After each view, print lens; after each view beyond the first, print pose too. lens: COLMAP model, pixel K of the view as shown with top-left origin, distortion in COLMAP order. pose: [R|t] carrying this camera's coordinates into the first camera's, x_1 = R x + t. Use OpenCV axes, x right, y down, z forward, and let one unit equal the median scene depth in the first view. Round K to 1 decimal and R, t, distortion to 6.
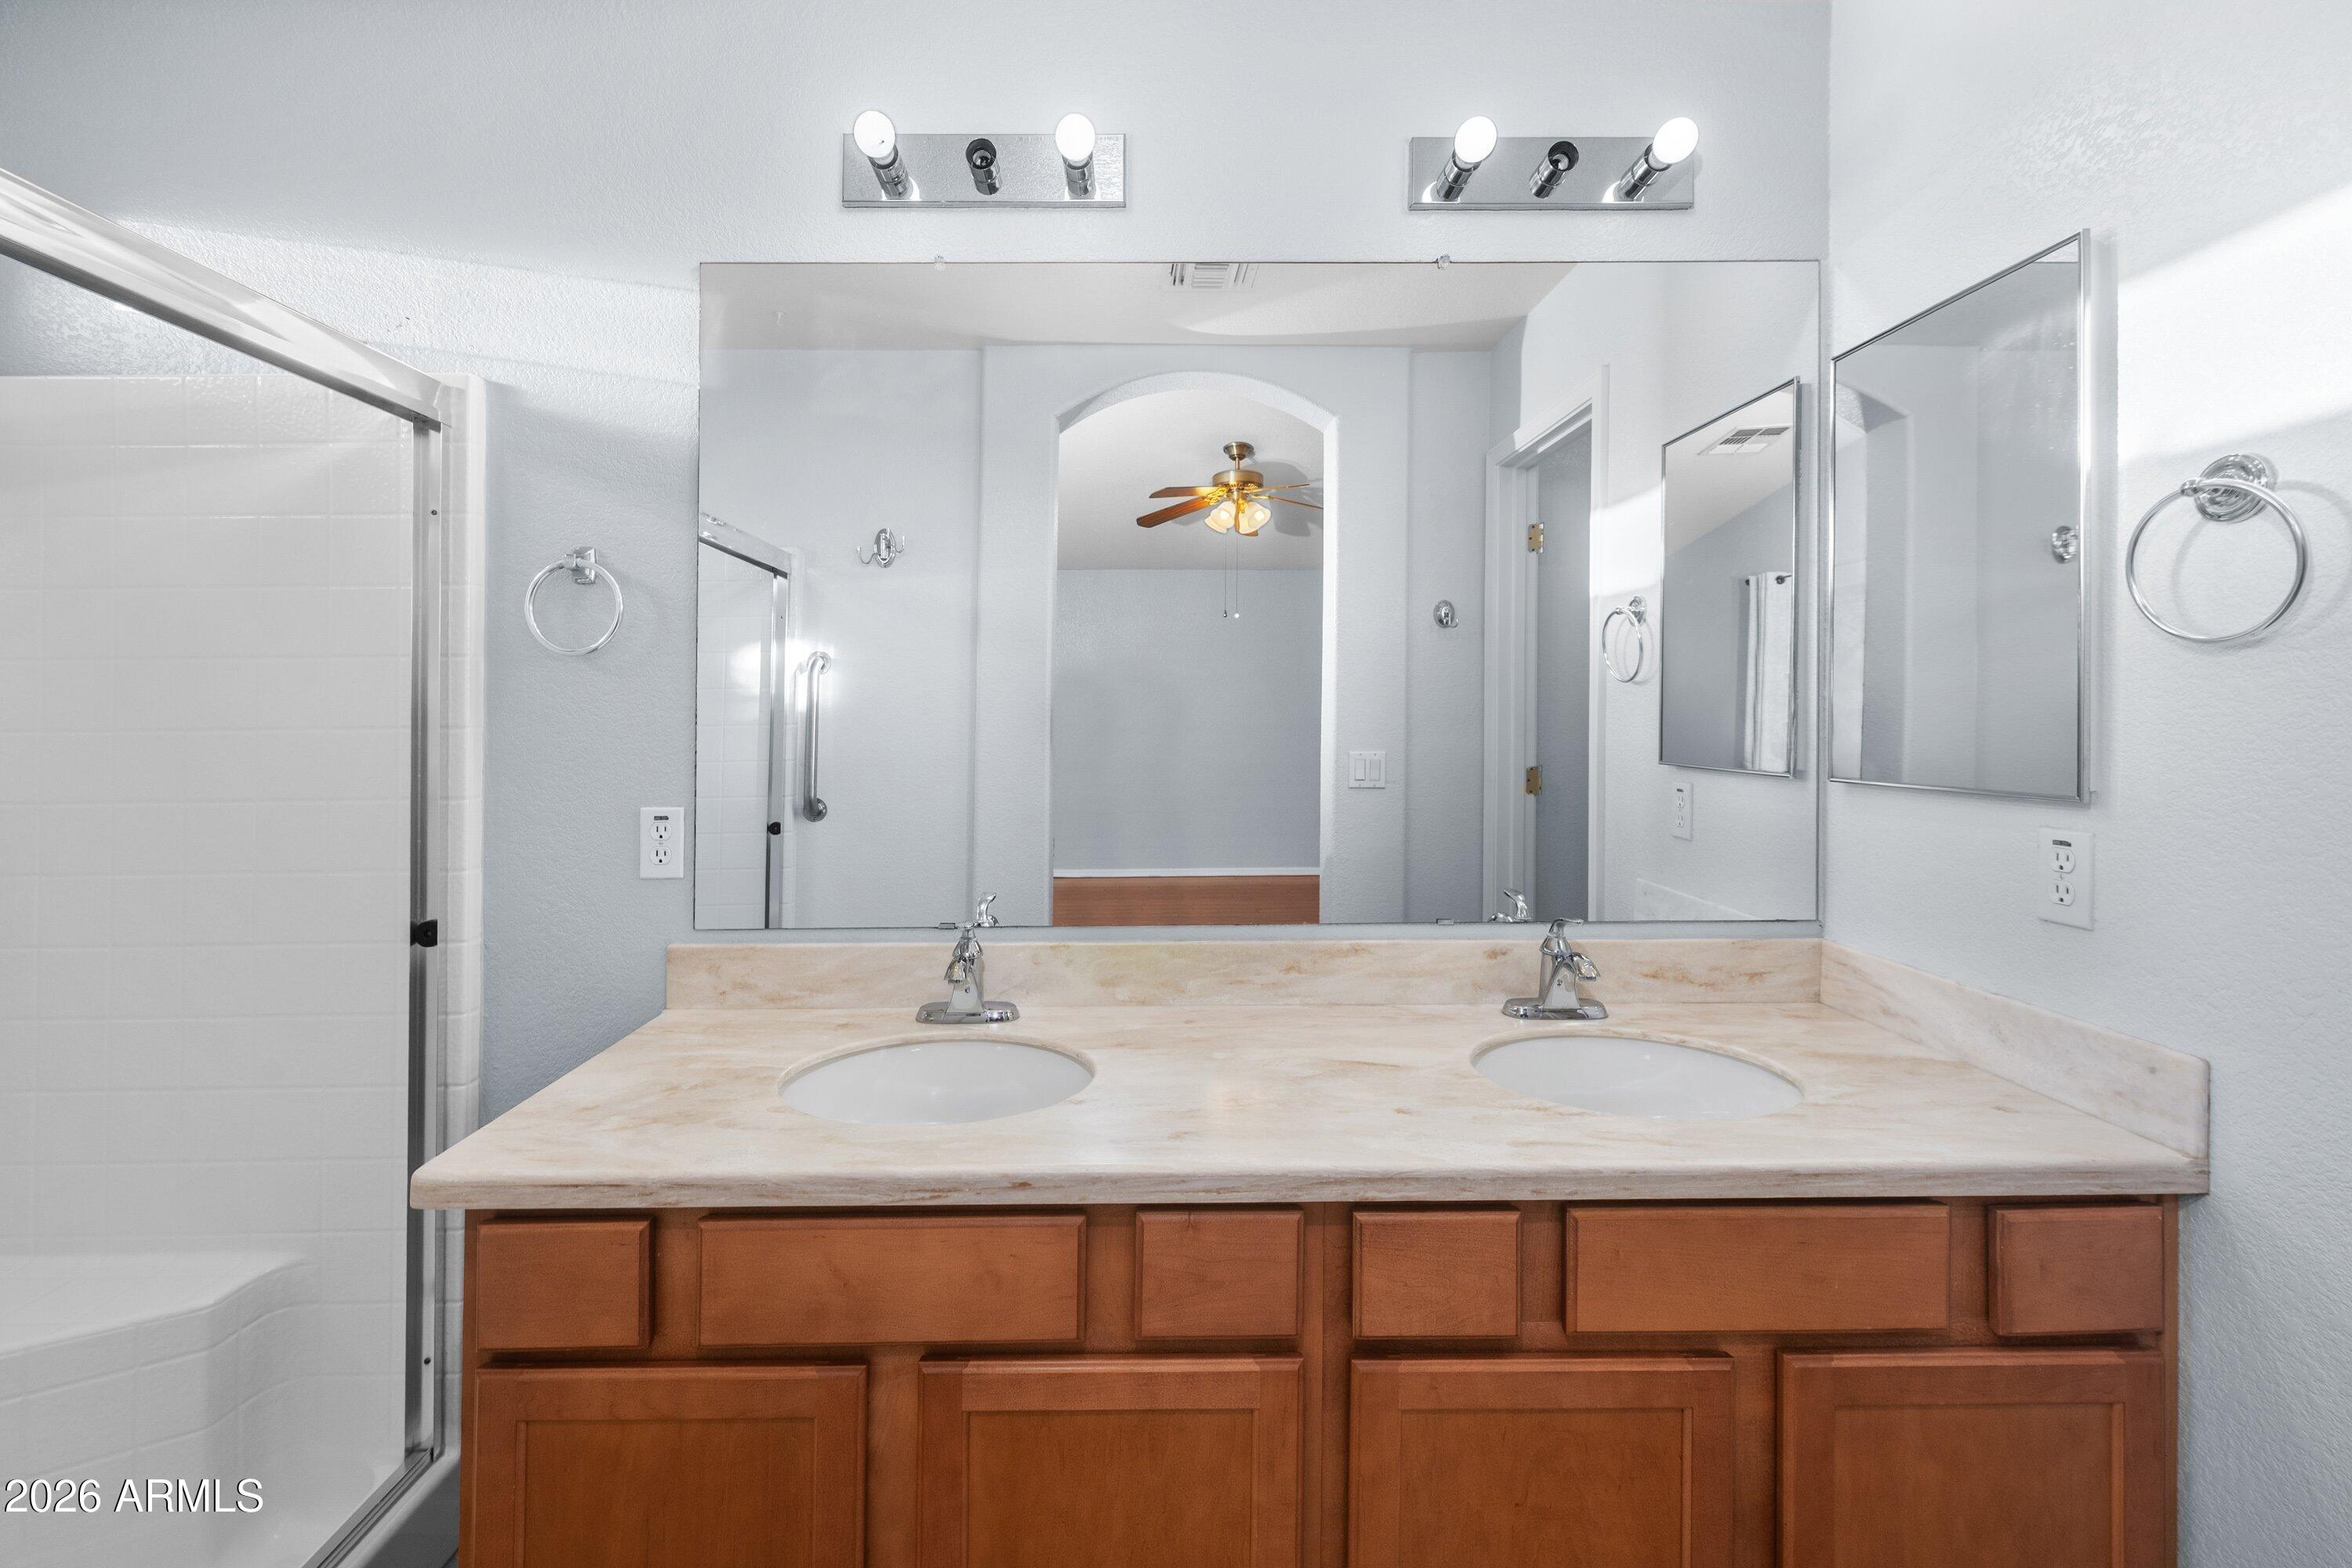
lens RADIAL K [[969.2, 0, 1174.7], [0, 969.2, 742.3], [0, 0, 1]] dist [0.000036, -0.000447]
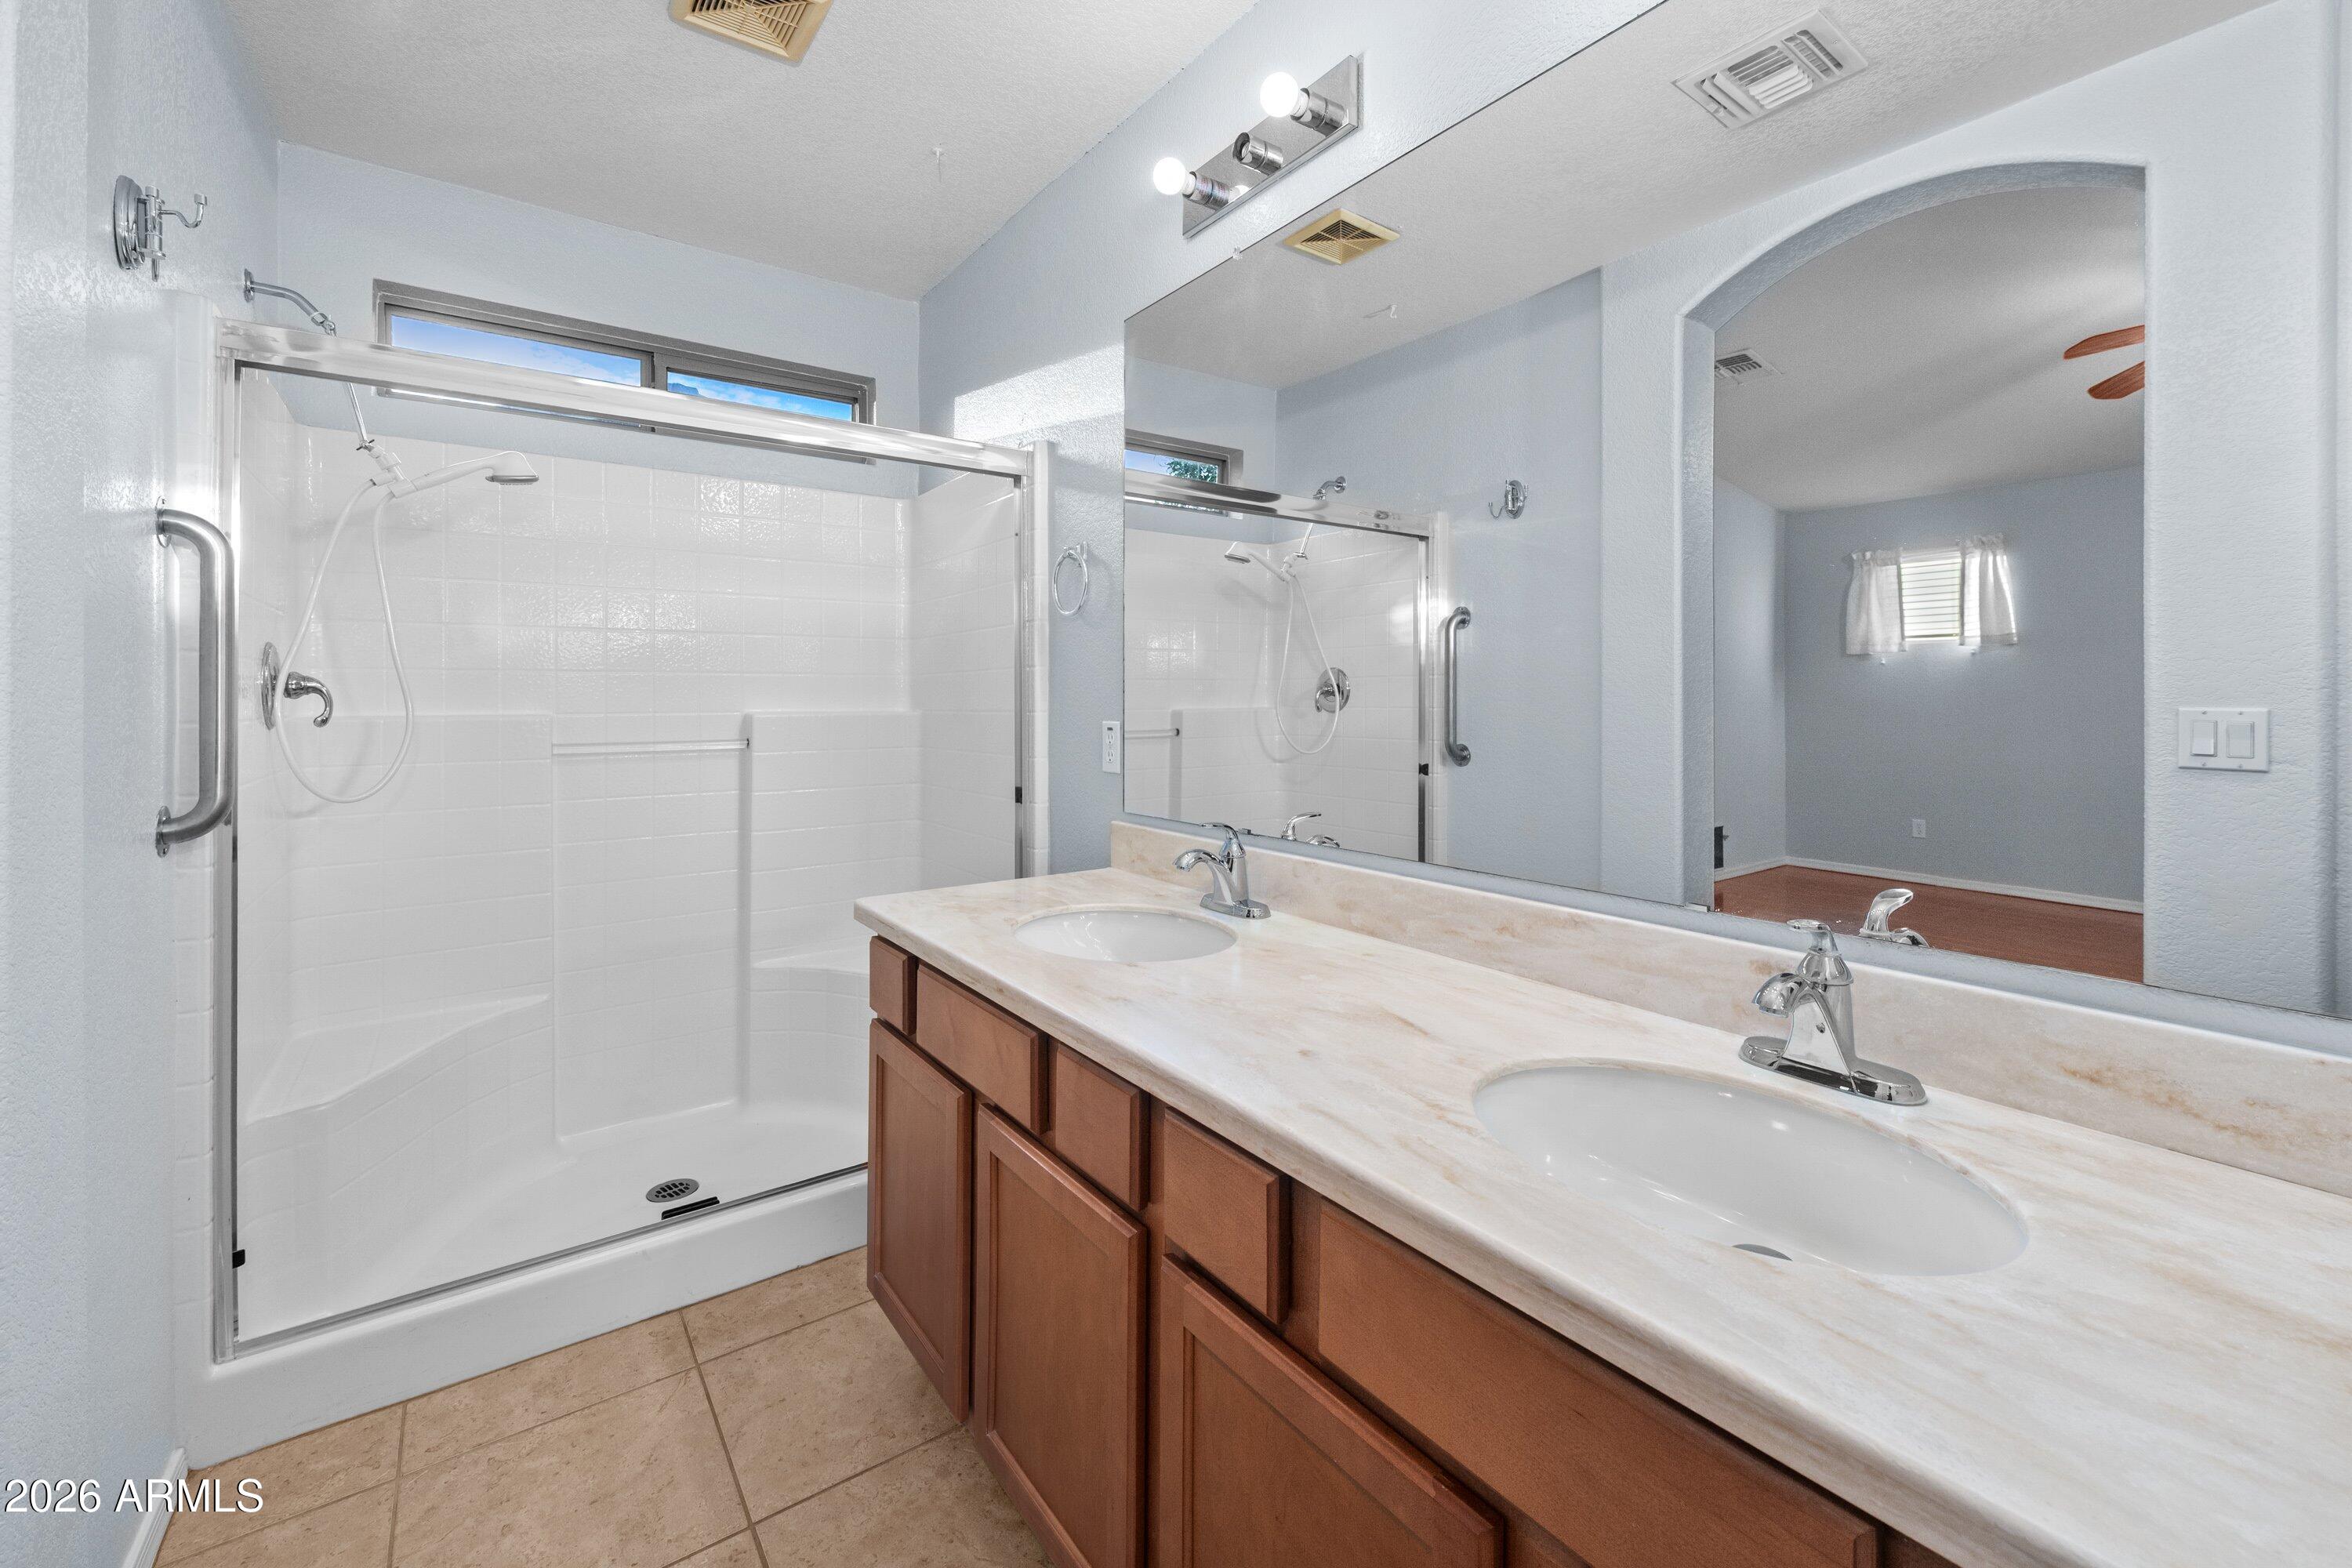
lens RADIAL K [[973.3, 0, 1178.3], [0, 973.3, 683.1], [0, 0, 1]] dist [0.002035, -0.000107]
pose [[0.581628, -0.007475, -0.813420, 0.651041], [-0.018726, 0.999570, -0.022576, 0.041627], [0.813239, 0.028363, 0.581238, 0.261207]]
